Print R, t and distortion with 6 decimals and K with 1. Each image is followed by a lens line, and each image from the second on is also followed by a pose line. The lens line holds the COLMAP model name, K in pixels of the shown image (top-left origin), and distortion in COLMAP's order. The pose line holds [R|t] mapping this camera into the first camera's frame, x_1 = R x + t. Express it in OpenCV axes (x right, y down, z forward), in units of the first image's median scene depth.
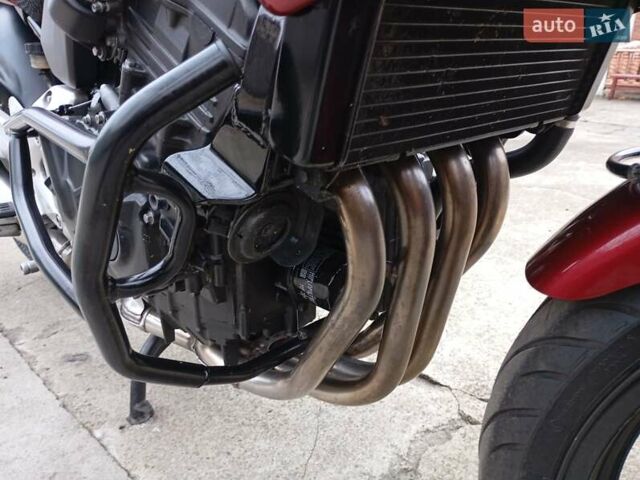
lens RADIAL K [[531.3, 0, 321.7], [0, 531.3, 234.5], [0, 0, 1]] dist [0.061798, -0.067891]
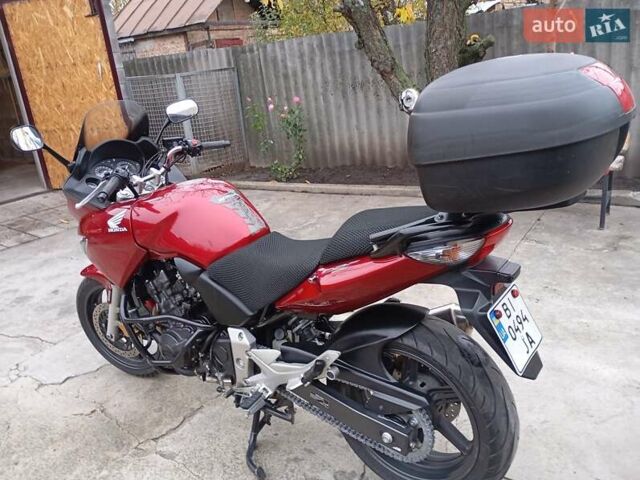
lens RADIAL K [[531.3, 0, 320.3], [0, 531.3, 238.0], [0, 0, 1]] dist [0.061798, -0.067891]
pose [[-0.979987, 0.142234, -0.139263, -0.368878], [0.022694, 0.774873, 0.631710, -2.823016], [0.197762, 0.615907, -0.762593, 3.690287]]
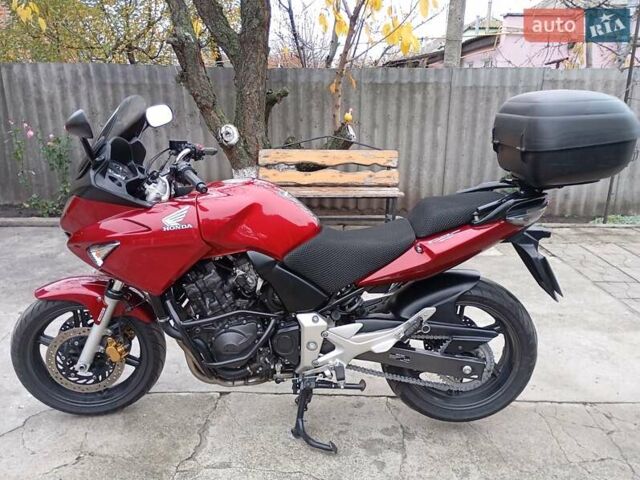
lens RADIAL K [[531.3, 0, 320.8], [0, 531.3, 236.7], [0, 0, 1]] dist [0.061798, -0.067891]
pose [[-0.710464, 0.157692, -0.685838, 1.930862], [-0.271552, 0.837661, 0.473903, -2.465577], [0.649230, 0.522932, -0.552306, 3.189718]]
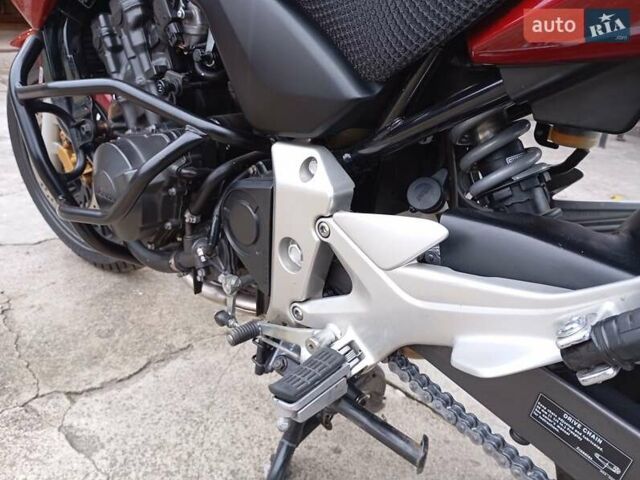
lens RADIAL K [[531.3, 0, 321.4], [0, 531.3, 241.4], [0, 0, 1]] dist [0.061798, -0.067891]
pose [[-0.997955, -0.046807, -0.043530, -0.252516], [-0.063899, 0.712931, 0.698317, -1.013800], [-0.001652, 0.699670, -0.714464, 2.371684]]
